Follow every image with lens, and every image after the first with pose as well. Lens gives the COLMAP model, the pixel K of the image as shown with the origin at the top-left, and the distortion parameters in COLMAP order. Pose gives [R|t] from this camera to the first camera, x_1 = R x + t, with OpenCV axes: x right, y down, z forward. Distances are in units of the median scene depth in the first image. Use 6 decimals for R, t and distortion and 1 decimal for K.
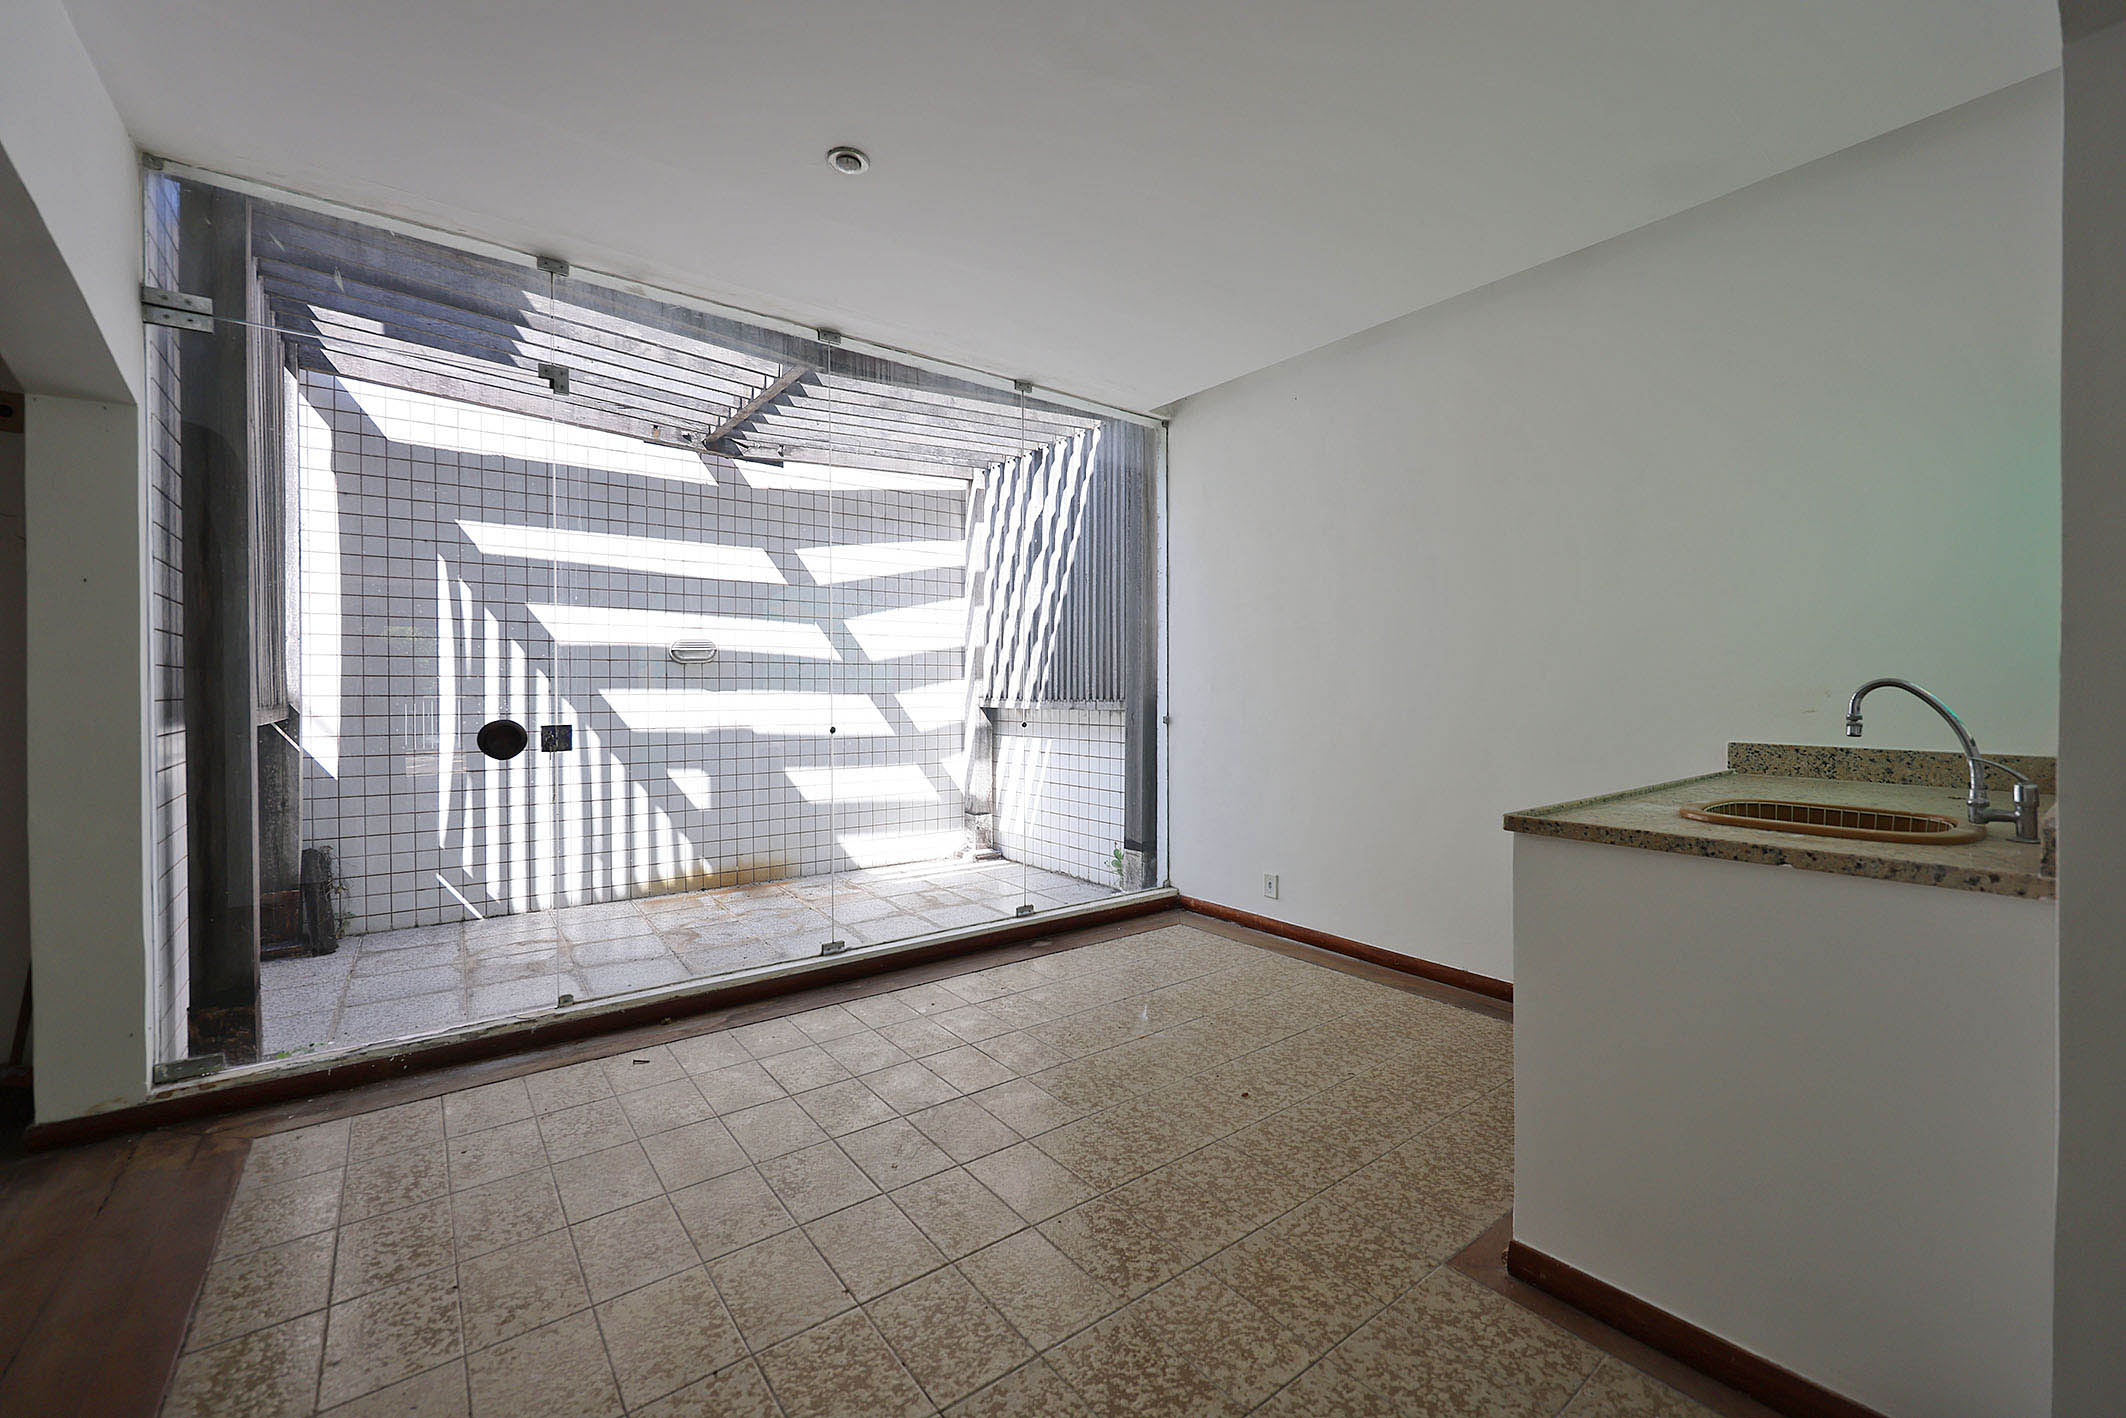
lens RADIAL K [[849.5, 0, 1052.3], [0, 849.5, 696.7], [0, 0, 1]] dist [-0.002683, 0.000664]
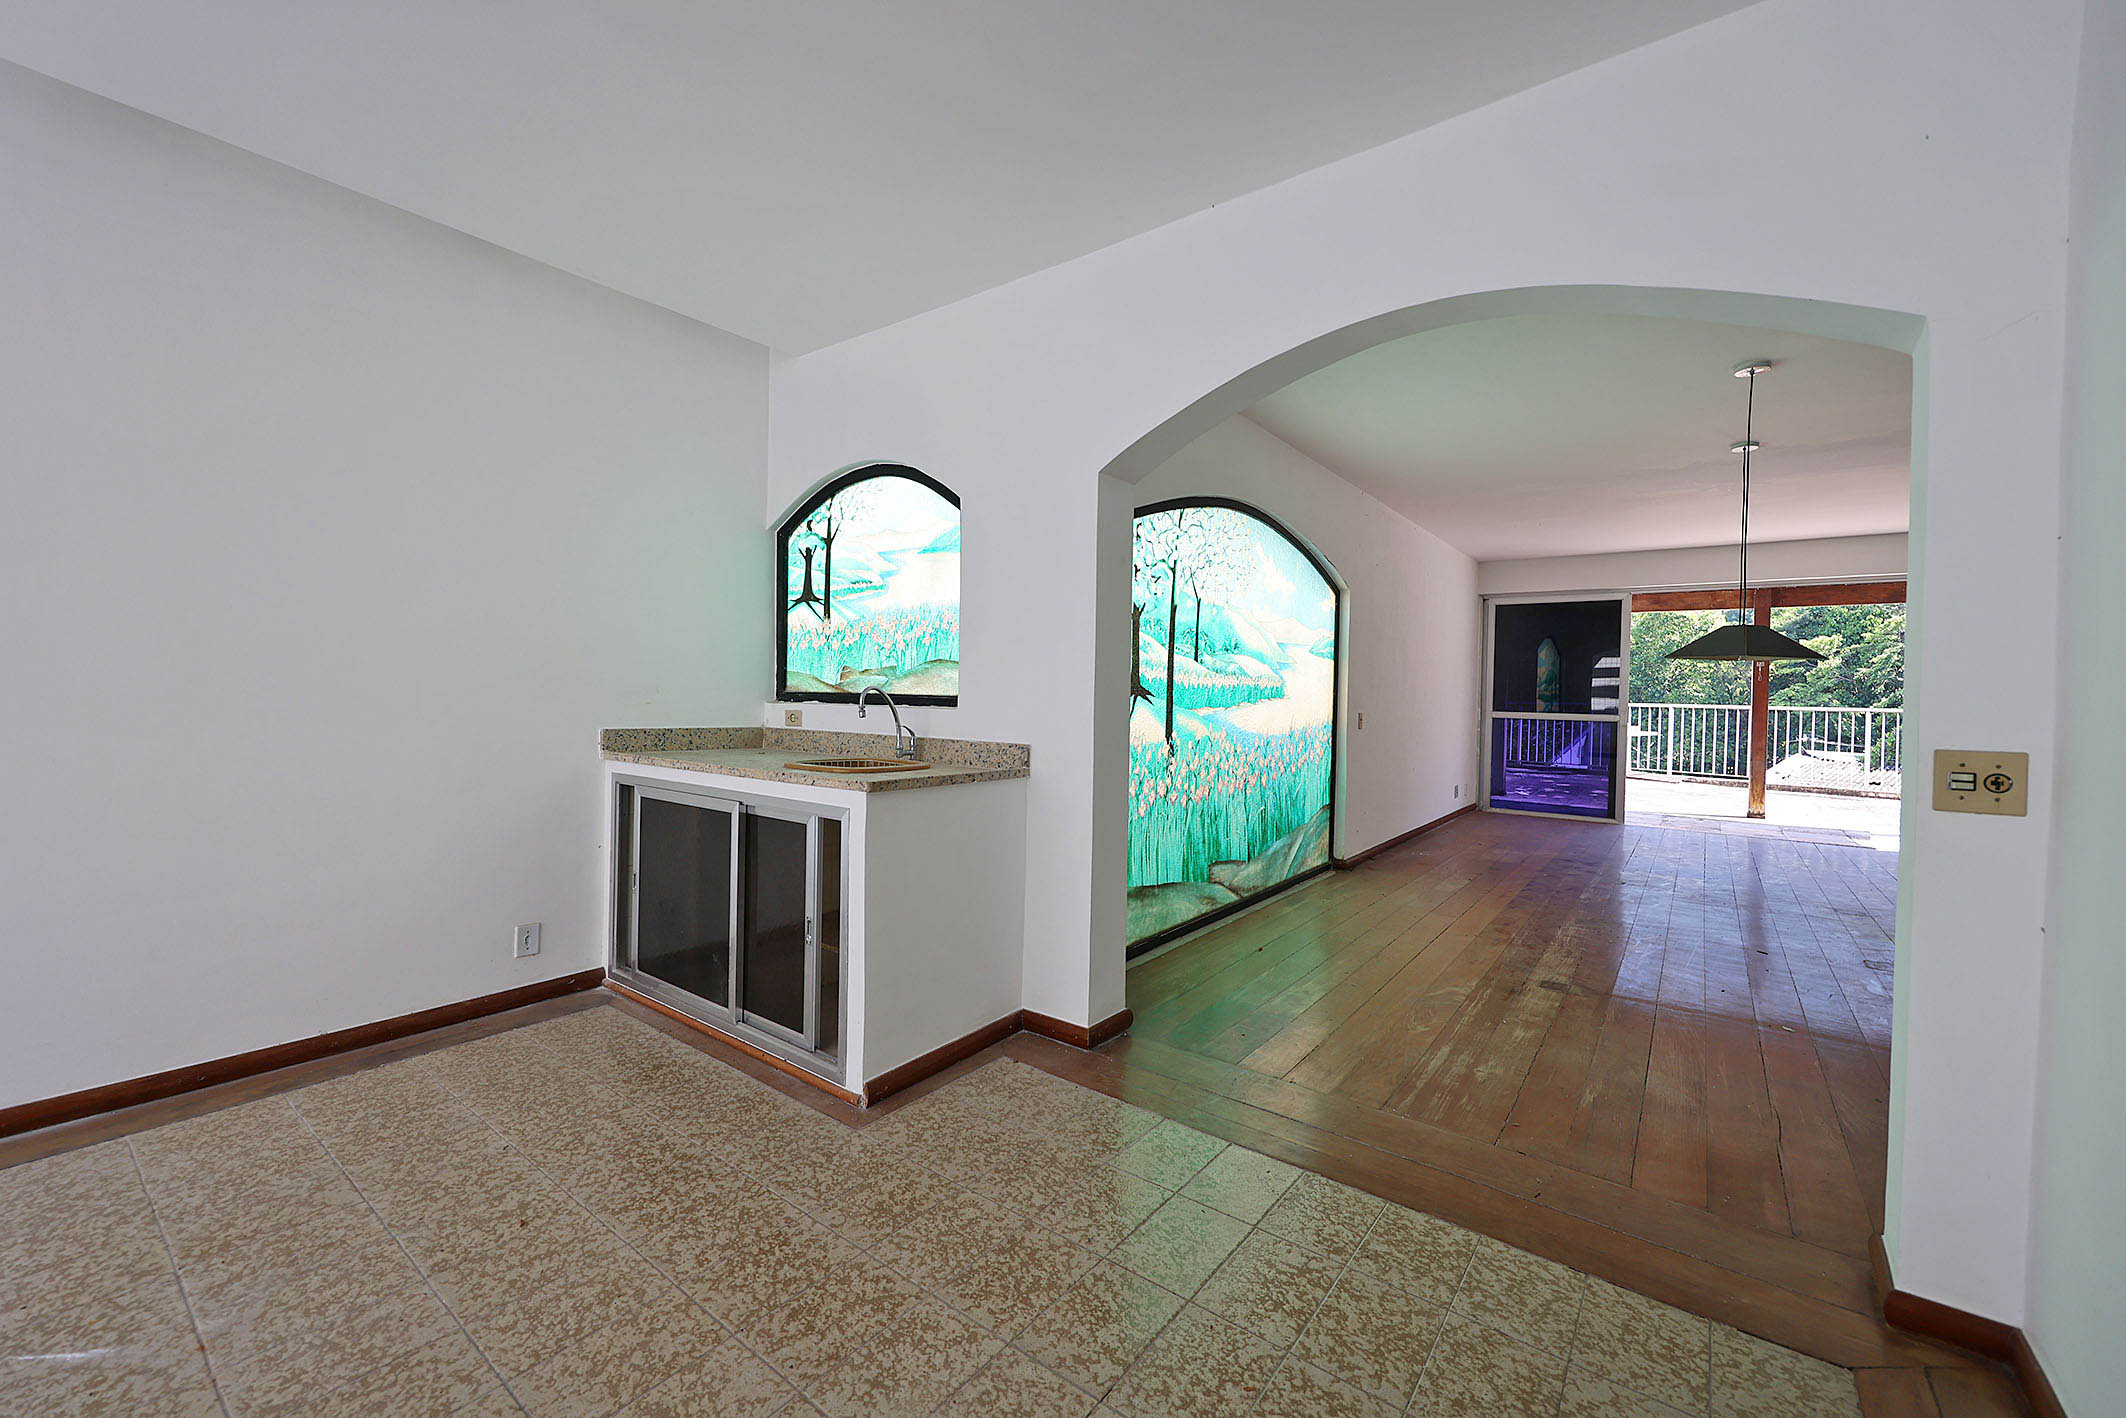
lens RADIAL K [[849.5, 0, 1046.9], [0, 849.5, 703.4], [0, 0, 1]] dist [-0.002683, 0.000664]
pose [[-0.258924, -0.016678, 0.965754, -0.801835], [-0.012106, 0.999828, 0.014021, -0.011930], [-0.965822, -0.008061, -0.259082, 0.977821]]
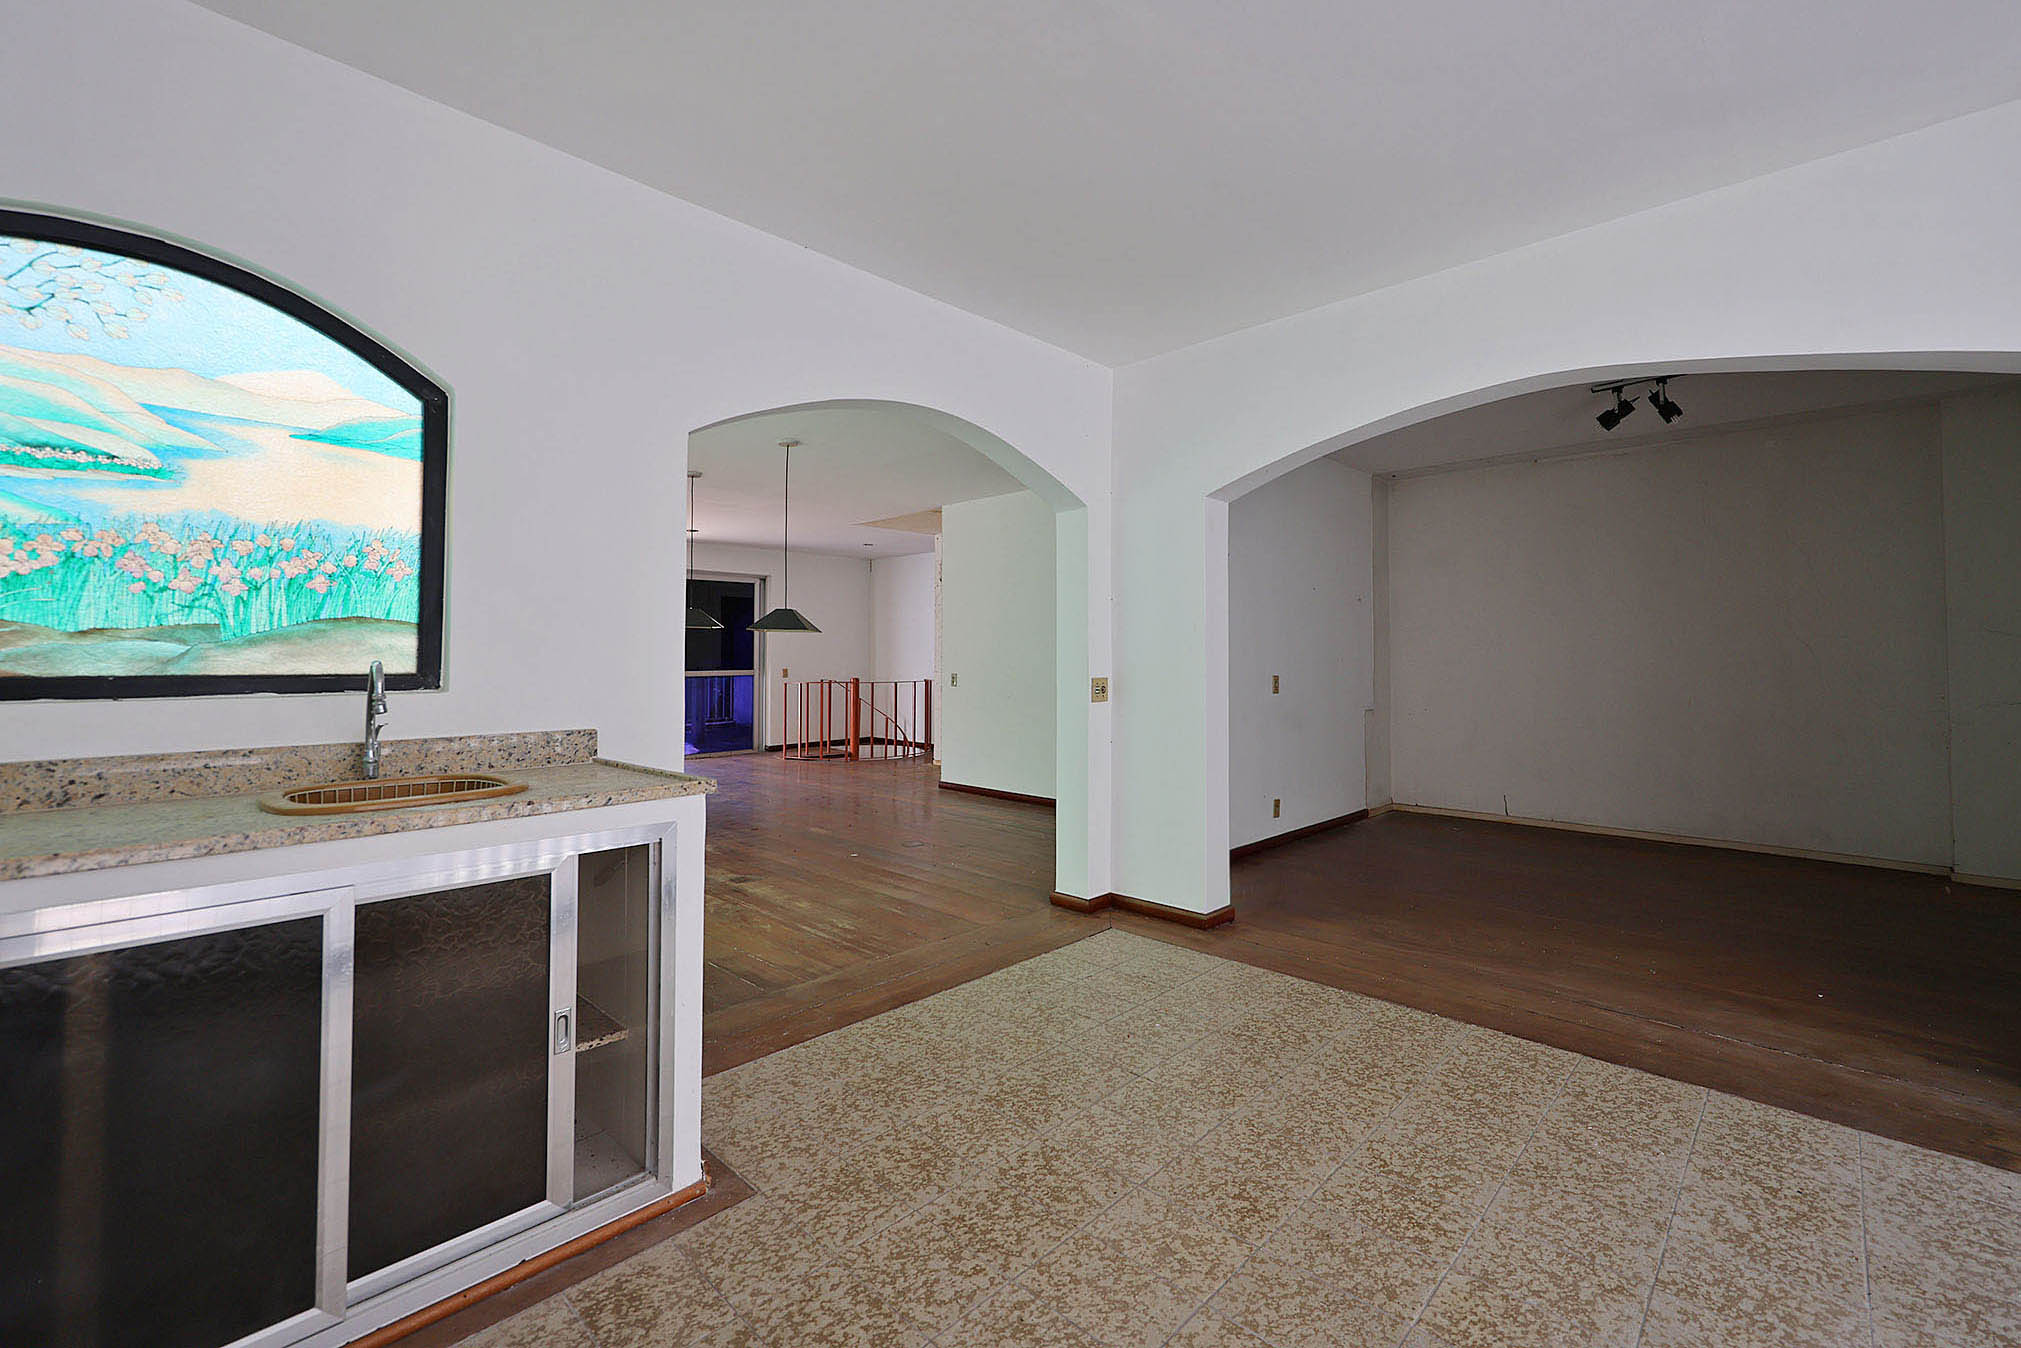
lens RADIAL K [[845.3, 0, 1055.9], [0, 845.3, 634.5], [0, 0, 1]] dist [-0.002760, 0.000648]
pose [[-0.983954, -0.002579, -0.178404, 0.259715], [0.001542, 0.999735, -0.022955, -0.026277], [0.178416, -0.022862, -0.983690, 1.991997]]
